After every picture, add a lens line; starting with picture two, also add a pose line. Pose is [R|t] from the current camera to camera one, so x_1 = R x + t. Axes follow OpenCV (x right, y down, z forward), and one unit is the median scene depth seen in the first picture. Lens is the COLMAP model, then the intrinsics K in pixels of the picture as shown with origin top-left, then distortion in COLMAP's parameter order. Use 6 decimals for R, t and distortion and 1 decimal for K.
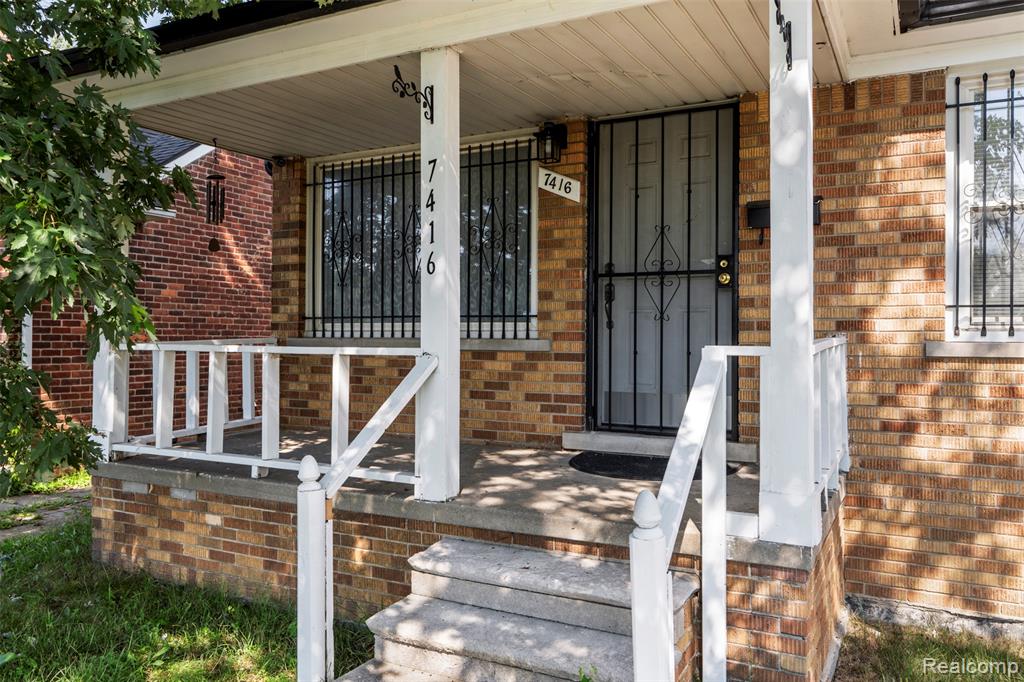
lens RADIAL K [[775.7, 0, 520.0], [0, 775.7, 314.3], [0, 0, 1]] dist [0.002250, -0.006650]
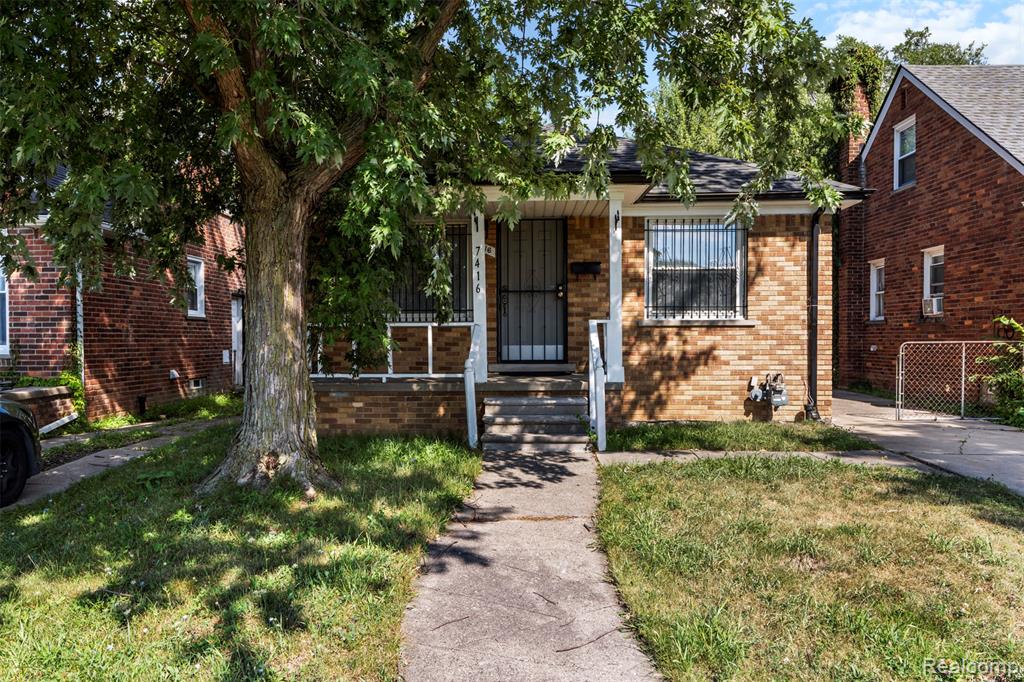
lens RADIAL K [[775.7, 0, 511.6], [0, 775.7, 340.8], [0, 0, 1]] dist [0.002250, -0.006650]
pose [[0.899943, -0.012994, 0.435813, -0.983659], [-0.002939, 0.999352, 0.035865, 0.011378], [-0.435997, -0.033558, 0.899322, -1.151967]]
